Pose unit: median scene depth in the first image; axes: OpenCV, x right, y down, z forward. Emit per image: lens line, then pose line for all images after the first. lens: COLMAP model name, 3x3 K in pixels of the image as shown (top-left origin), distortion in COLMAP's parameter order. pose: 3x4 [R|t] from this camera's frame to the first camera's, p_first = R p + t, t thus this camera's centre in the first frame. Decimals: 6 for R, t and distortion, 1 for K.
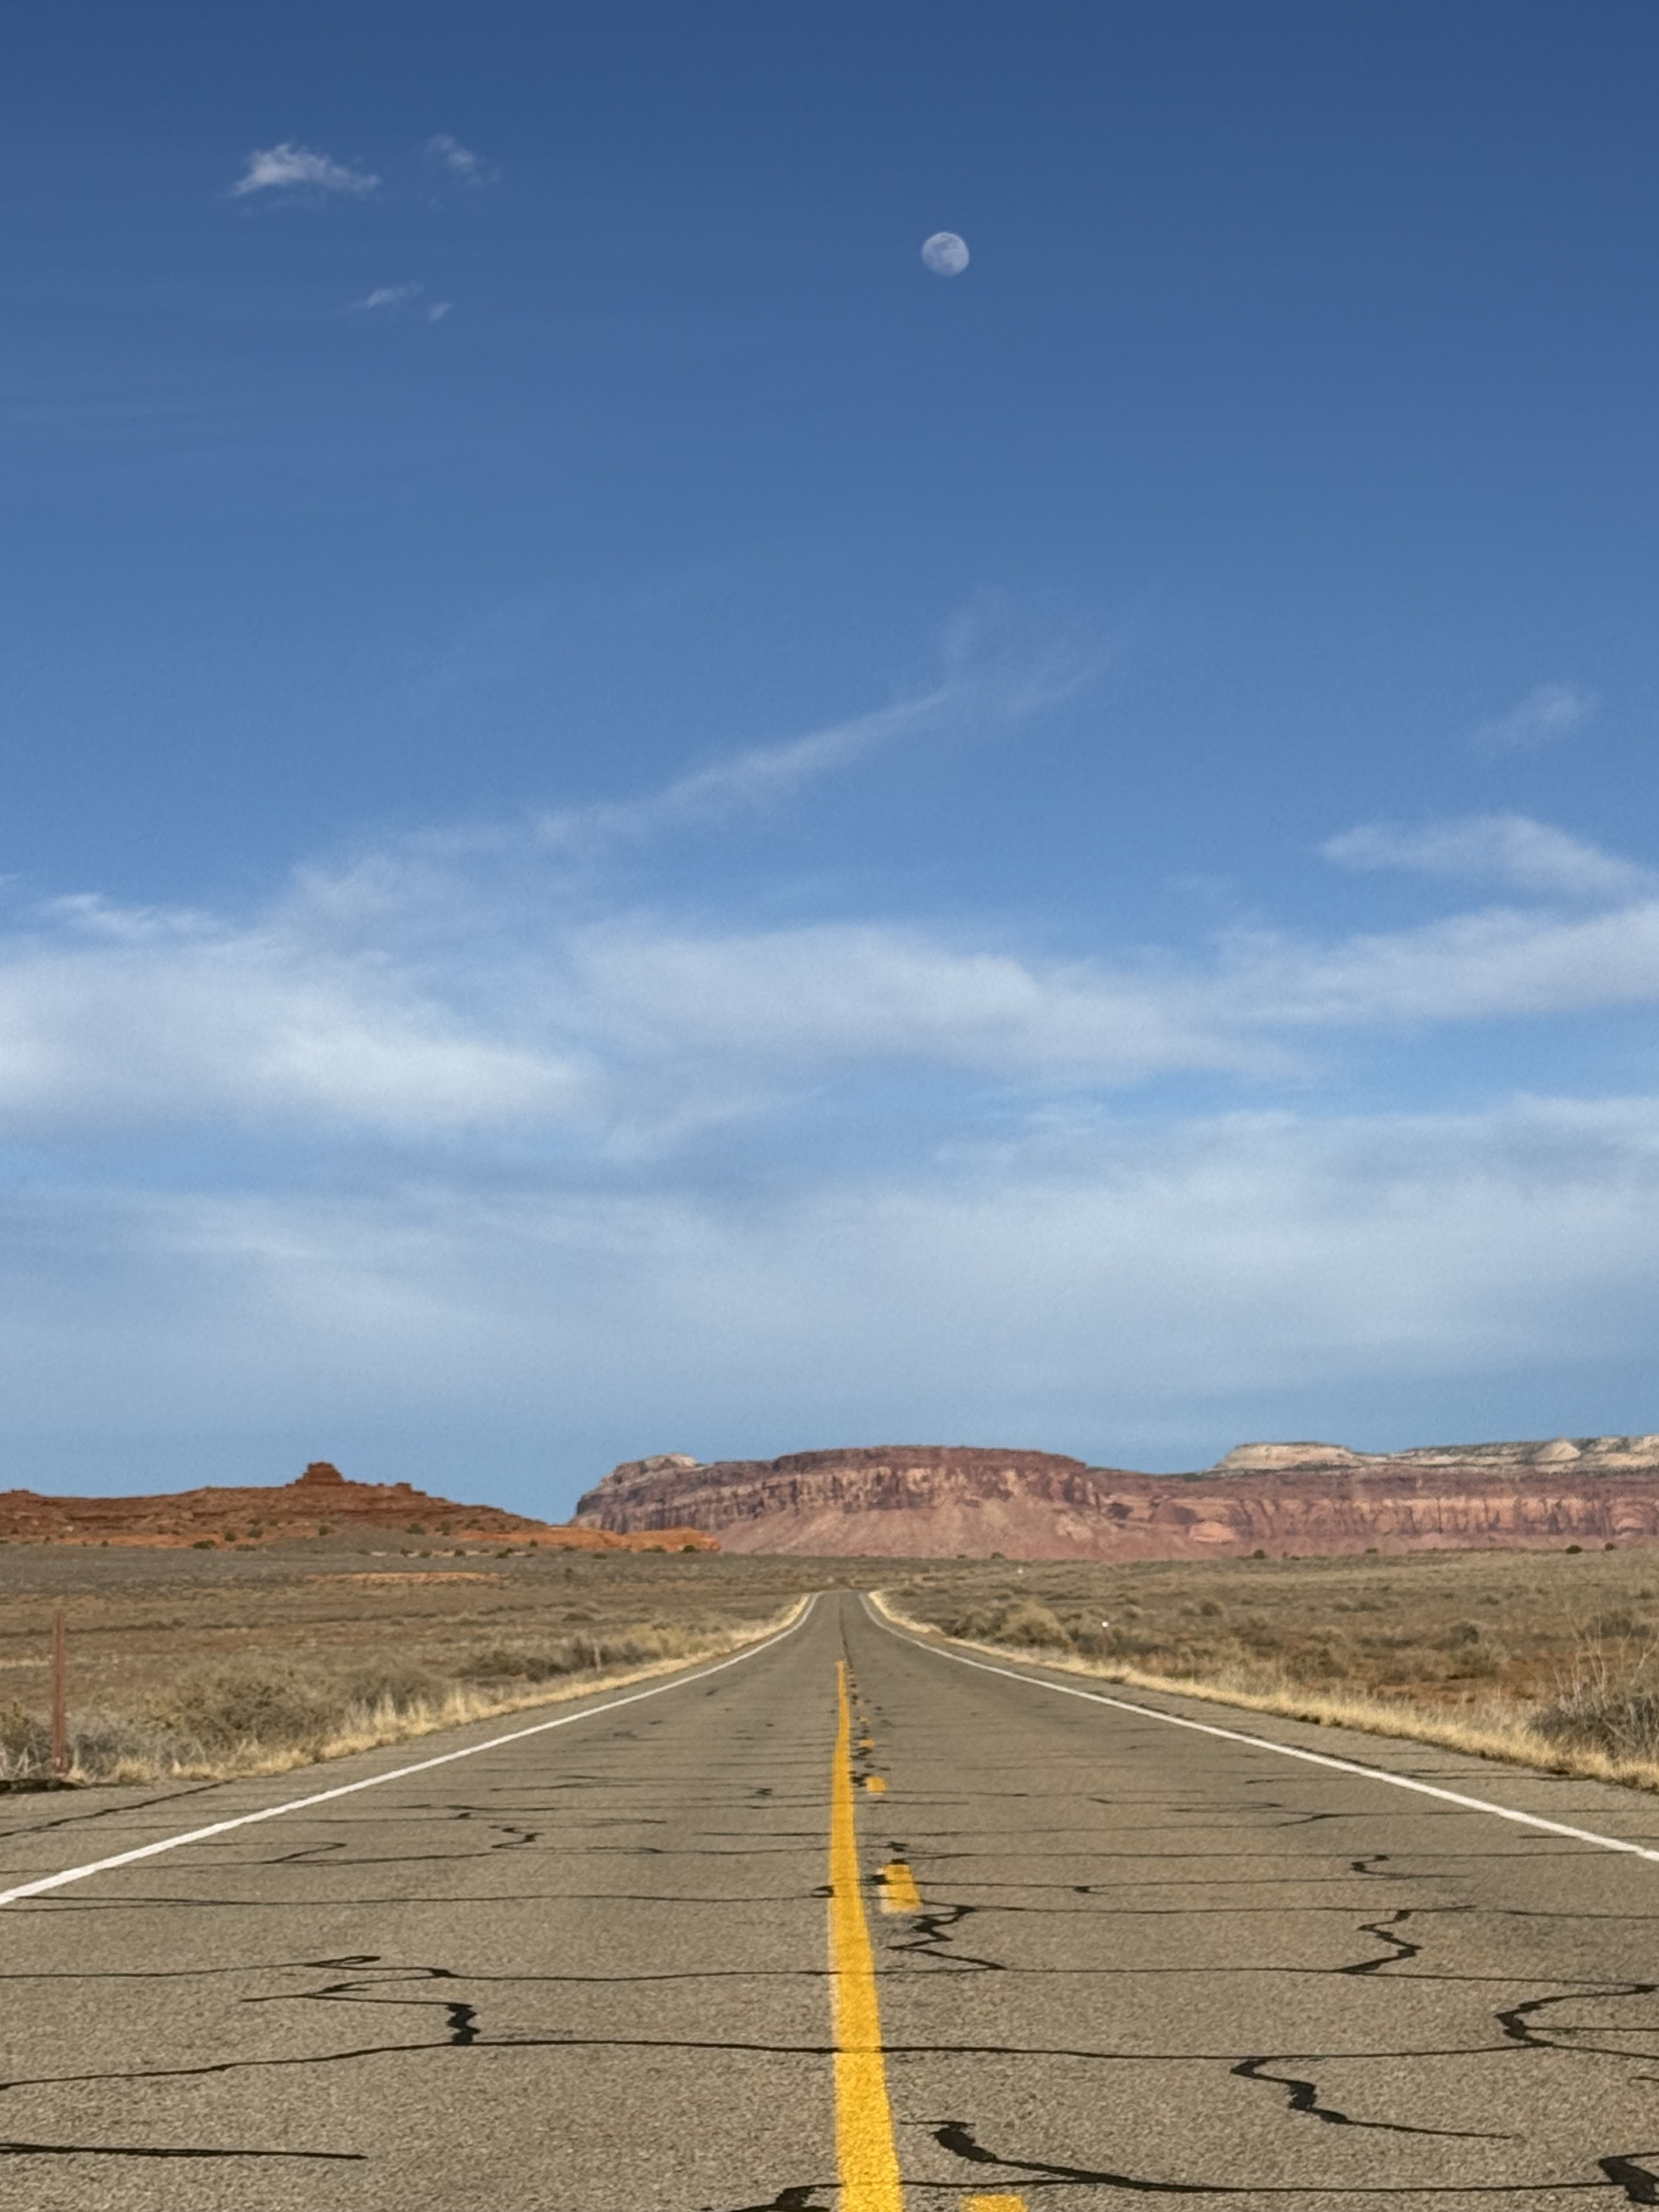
lens RADIAL K [[4995.2, 0, 843.2], [0, 4995.2, 1093.4], [0, 0, 1]] dist [-0.001358, 0.000000]
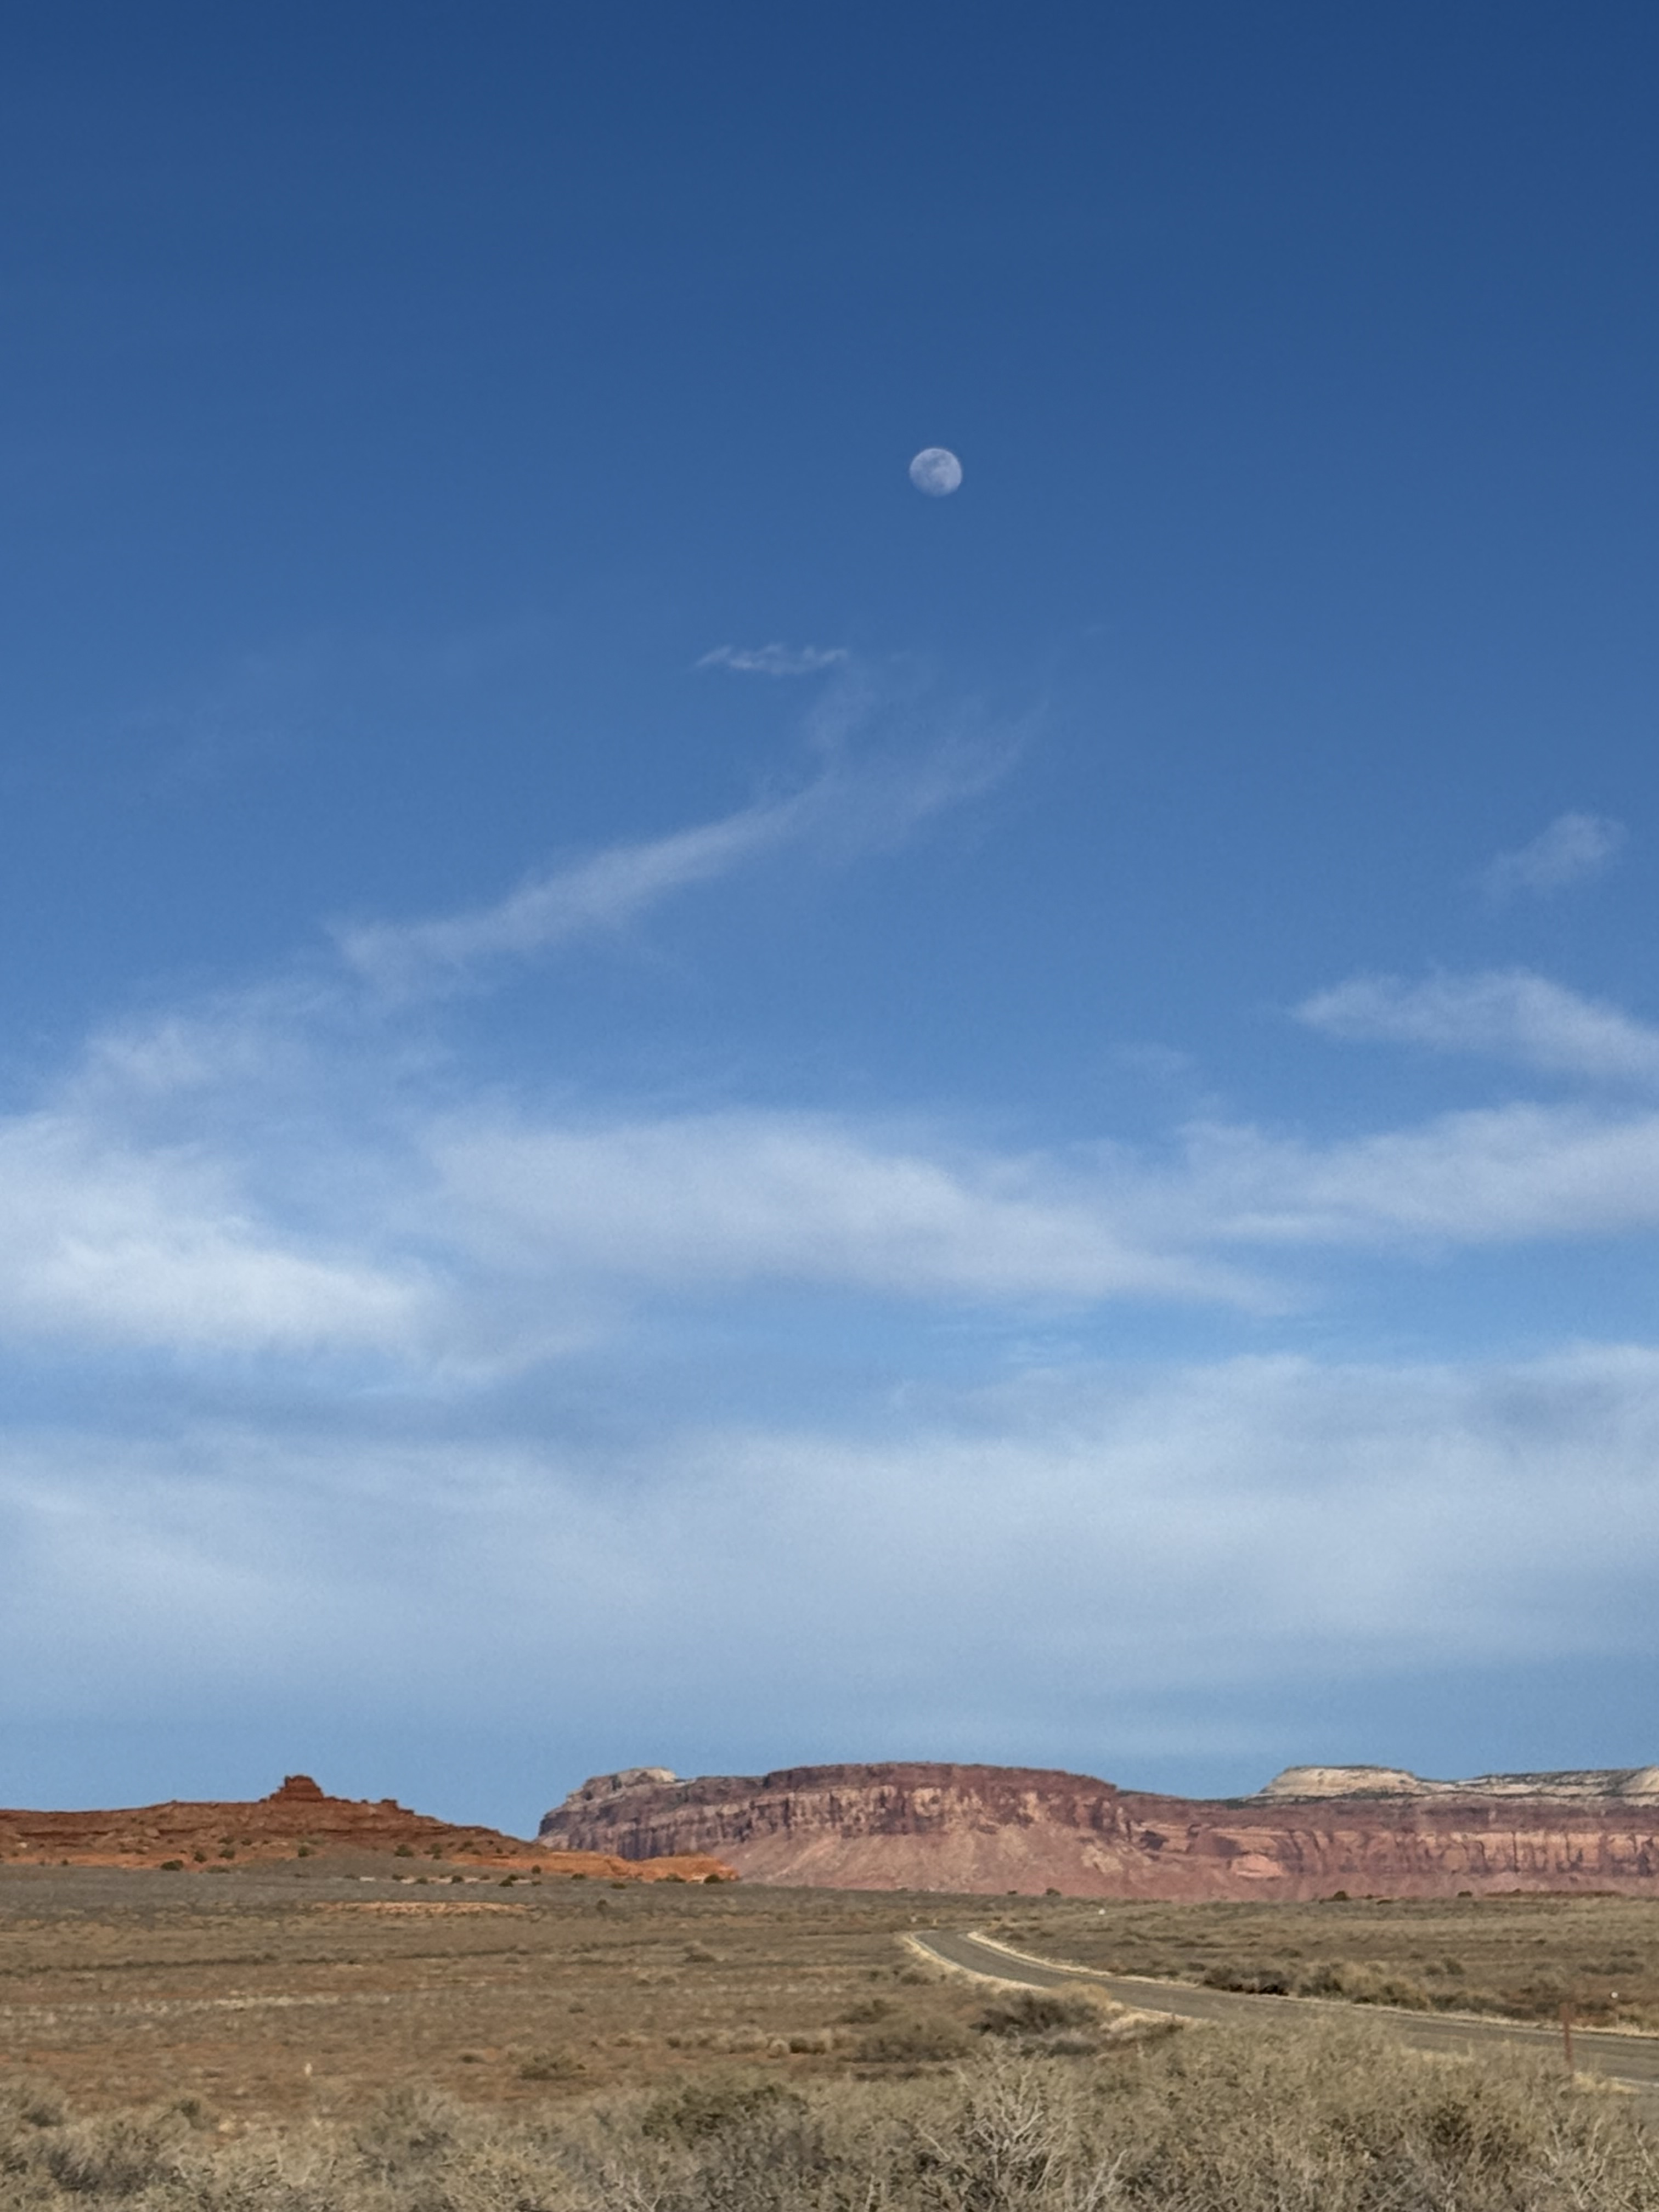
lens RADIAL K [[6234.0, 0, 819.3], [0, 6234.0, 1117.4], [0, 0, 1]] dist [0.020869, 0.000000]
pose [[0.999521, 0.020139, 0.023520, -0.032265], [-0.019472, 0.999412, -0.028222, -0.011899], [-0.024074, 0.027750, 0.999325, -0.103360]]
